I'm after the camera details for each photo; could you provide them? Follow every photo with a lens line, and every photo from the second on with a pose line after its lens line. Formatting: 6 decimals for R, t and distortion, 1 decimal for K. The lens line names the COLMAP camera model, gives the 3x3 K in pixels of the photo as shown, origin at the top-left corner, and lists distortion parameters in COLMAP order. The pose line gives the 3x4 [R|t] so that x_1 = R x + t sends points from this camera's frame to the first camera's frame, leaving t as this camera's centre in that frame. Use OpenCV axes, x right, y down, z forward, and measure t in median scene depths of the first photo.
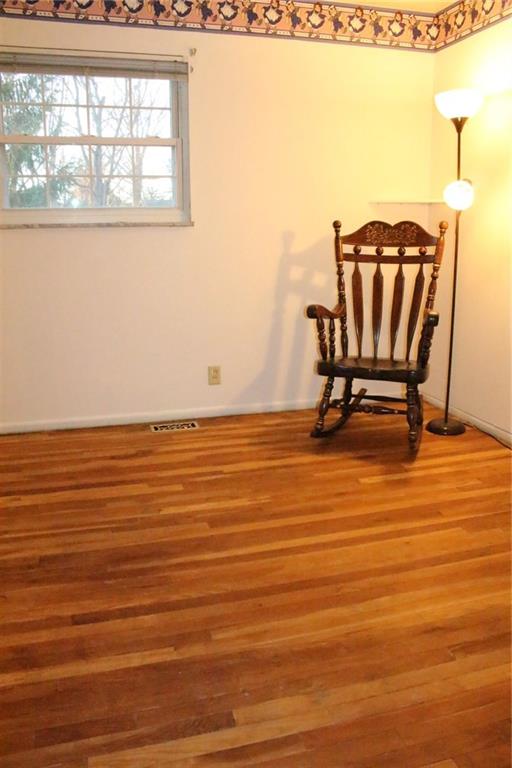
lens RADIAL K [[659.5, 0, 256.0], [0, 659.5, 367.4], [0, 0, 1]] dist [-0.117742, 0.158122]
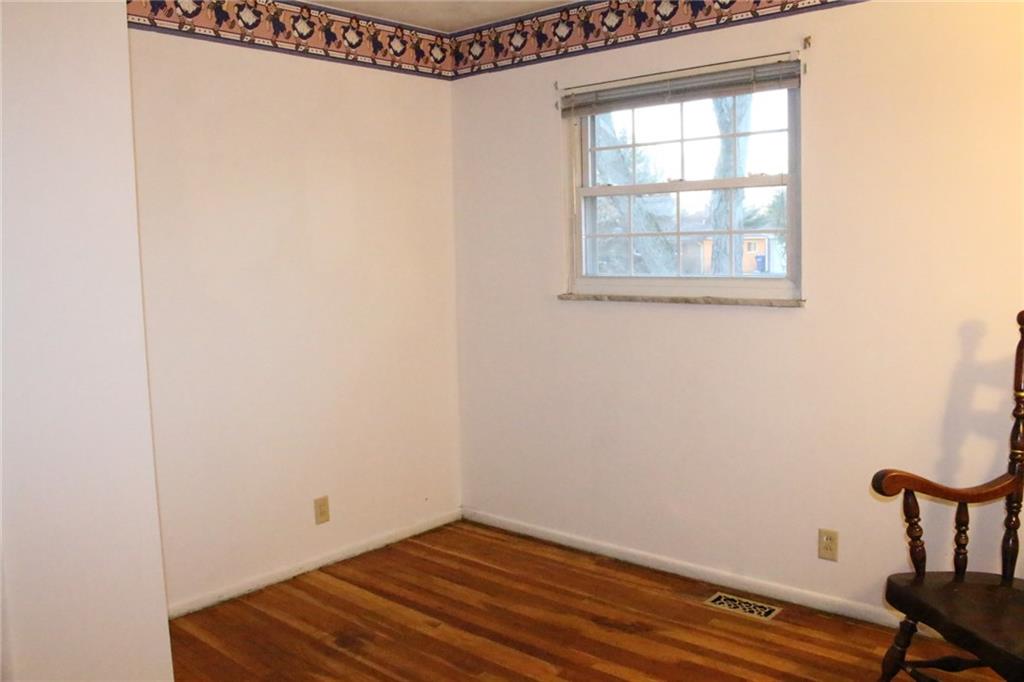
lens RADIAL K [[855.0, 0, 512.0], [0, 855.0, 341.0], [0, 0, 1]] dist [-0.117672, 0.005197]
pose [[0.535362, 0.086045, -0.840229, 0.474172], [-0.158667, 0.987332, 0.000013, -0.147531], [0.829586, 0.133309, 0.542232, 0.348026]]
